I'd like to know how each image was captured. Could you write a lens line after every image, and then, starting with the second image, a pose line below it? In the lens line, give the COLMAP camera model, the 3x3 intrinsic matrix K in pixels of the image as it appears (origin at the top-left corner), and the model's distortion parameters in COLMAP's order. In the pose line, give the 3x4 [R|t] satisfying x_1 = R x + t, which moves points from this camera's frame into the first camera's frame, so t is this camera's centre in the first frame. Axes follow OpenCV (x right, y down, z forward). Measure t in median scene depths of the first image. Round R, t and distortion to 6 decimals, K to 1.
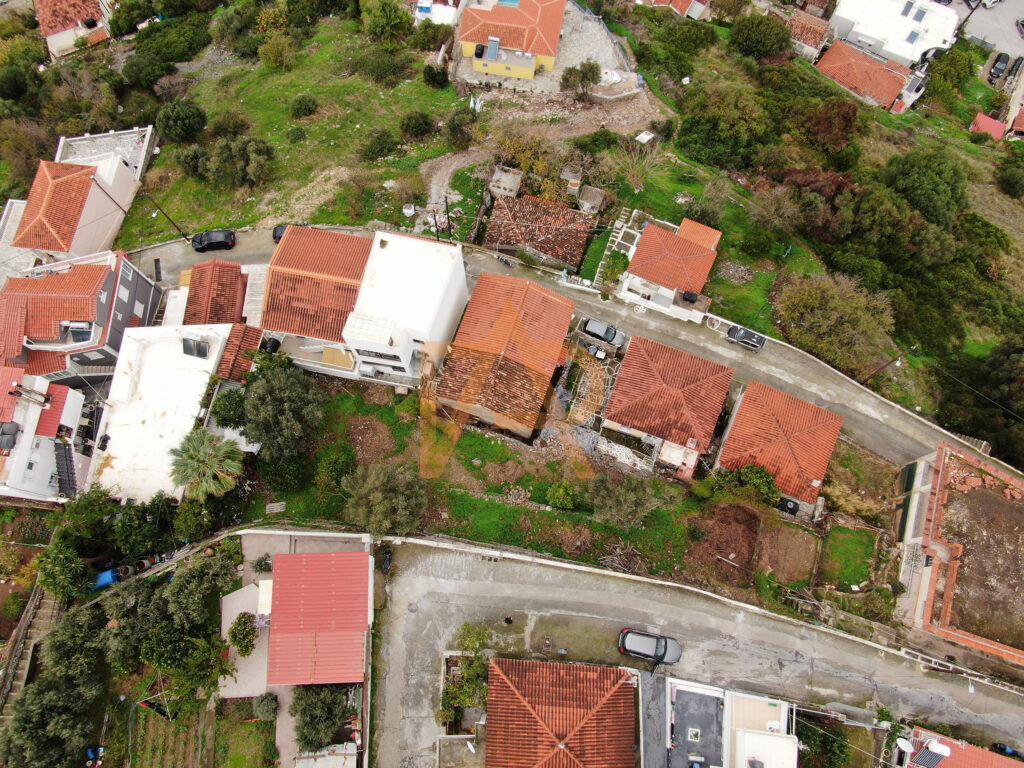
lens RADIAL K [[740.7, 0, 508.8], [0, 740.7, 382.0], [0, 0, 1]] dist [-0.012640, 0.001043]
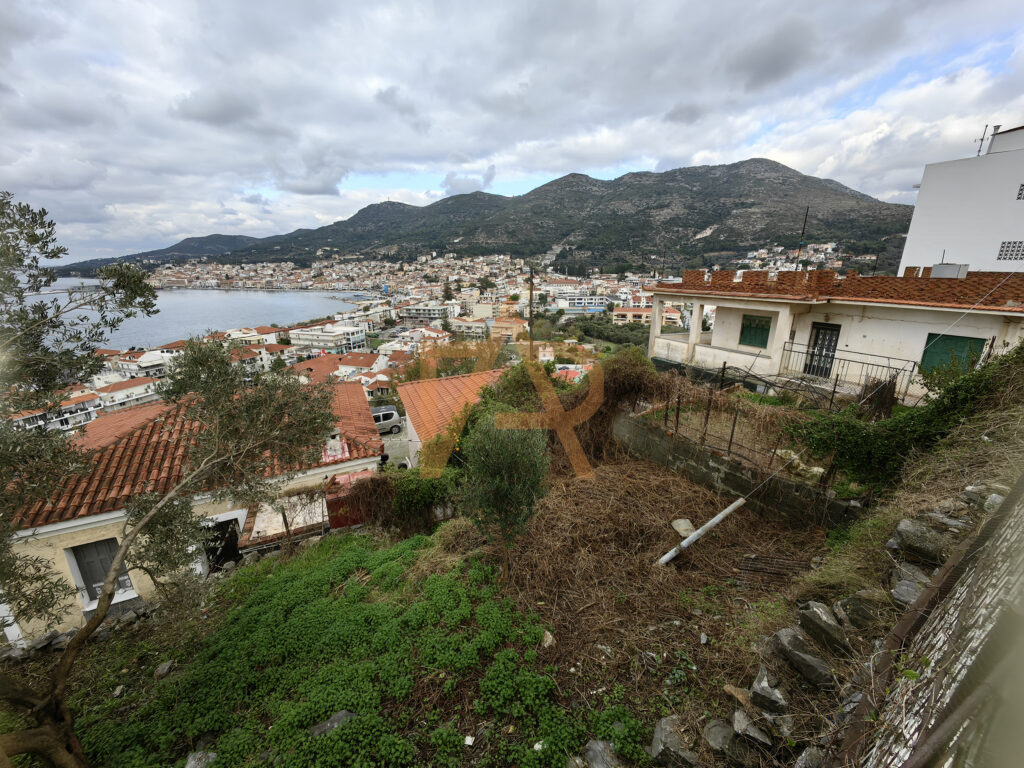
lens RADIAL K [[394.6, 0, 514.9], [0, 394.6, 381.8], [0, 0, 1]] dist [0.027146, -0.010693]
pose [[0.668702, -0.210616, 0.713077, 0.174243], [0.710064, 0.465385, -0.528418, 0.226909], [-0.220562, 0.859684, 0.460755, 0.854514]]
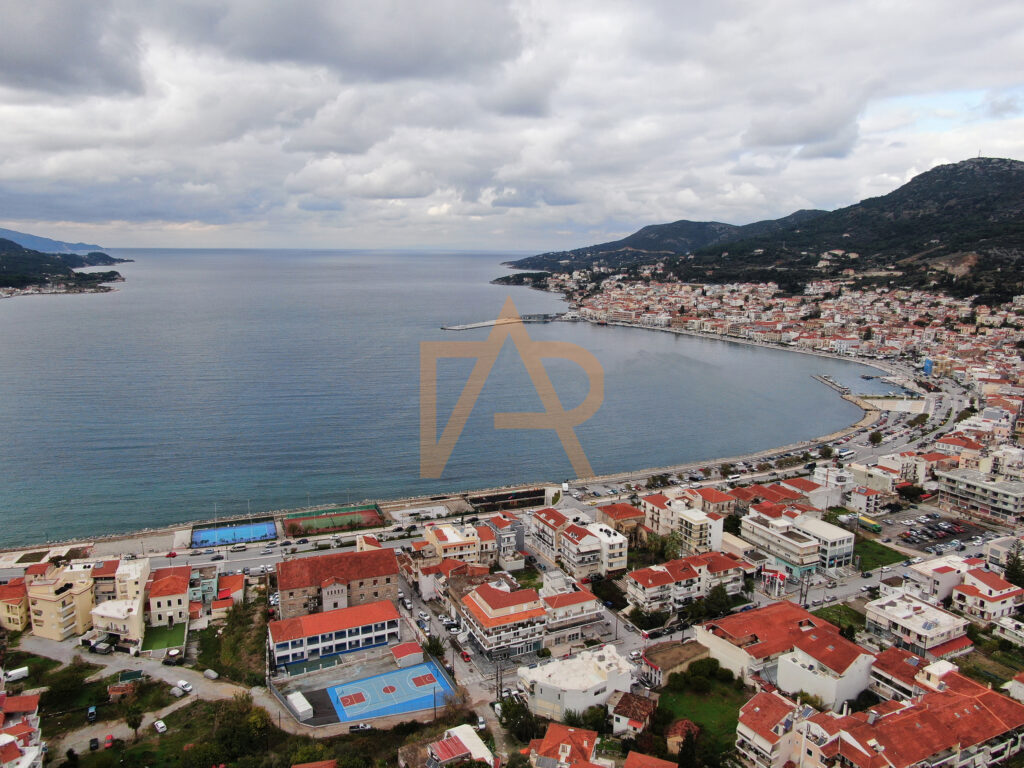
lens RADIAL K [[740.7, 0, 509.0], [0, 740.7, 382.4], [0, 0, 1]] dist [-0.012640, 0.001043]
pose [[0.999865, 0.015221, 0.006227, -0.007092], [-0.001598, 0.466815, -0.884353, 0.307696], [-0.016367, 0.884224, 0.466776, -0.256445]]
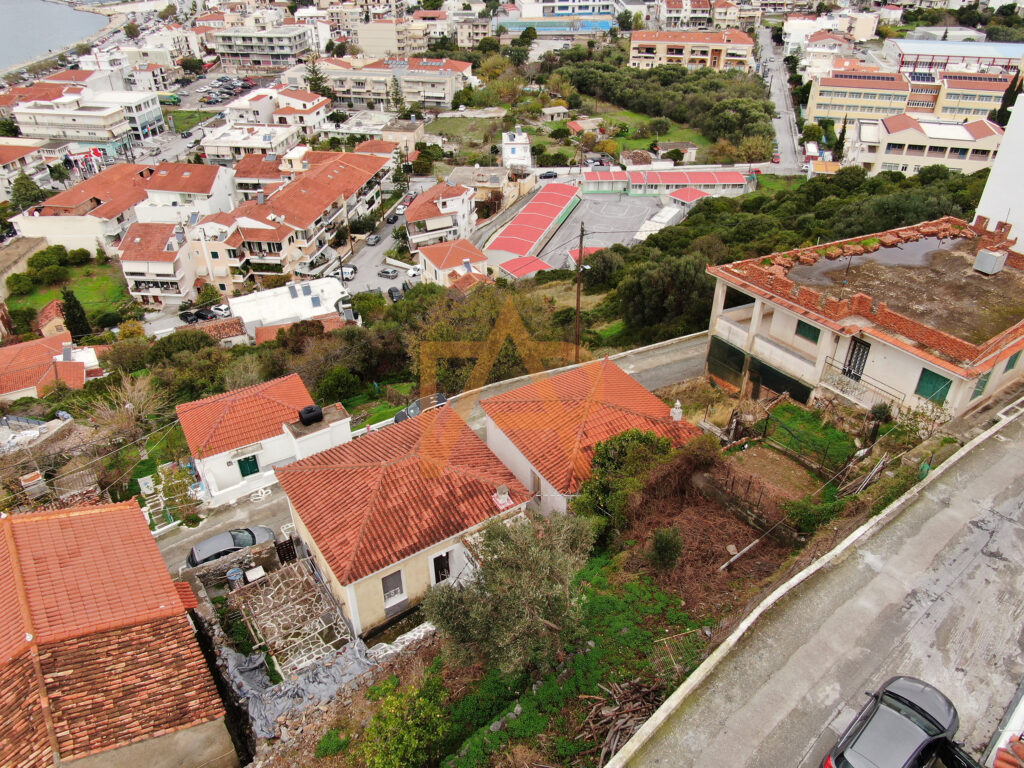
lens RADIAL K [[740.7, 0, 509.5], [0, 740.7, 389.3], [0, 0, 1]] dist [-0.012640, 0.001043]
pose [[0.586086, -0.457497, 0.668730, -0.058428], [0.774112, 0.559900, -0.295402, 0.193329], [-0.239276, 0.690803, 0.682304, 0.587326]]
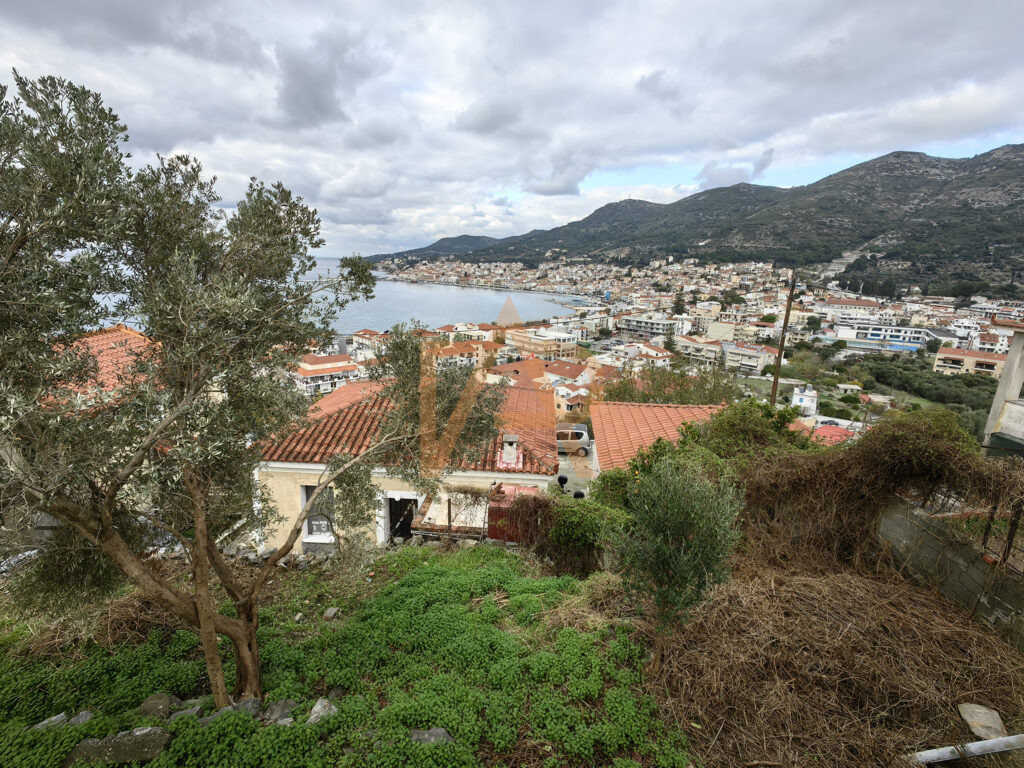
lens RADIAL K [[460.4, 0, 515.9], [0, 460.4, 383.1], [0, 0, 1]] dist [0.025062, -0.007579]
pose [[0.943807, -0.039995, 0.328068, 0.180444], [0.299140, 0.525406, -0.796532, 0.230005], [-0.140511, 0.849911, 0.507846, 0.853991]]
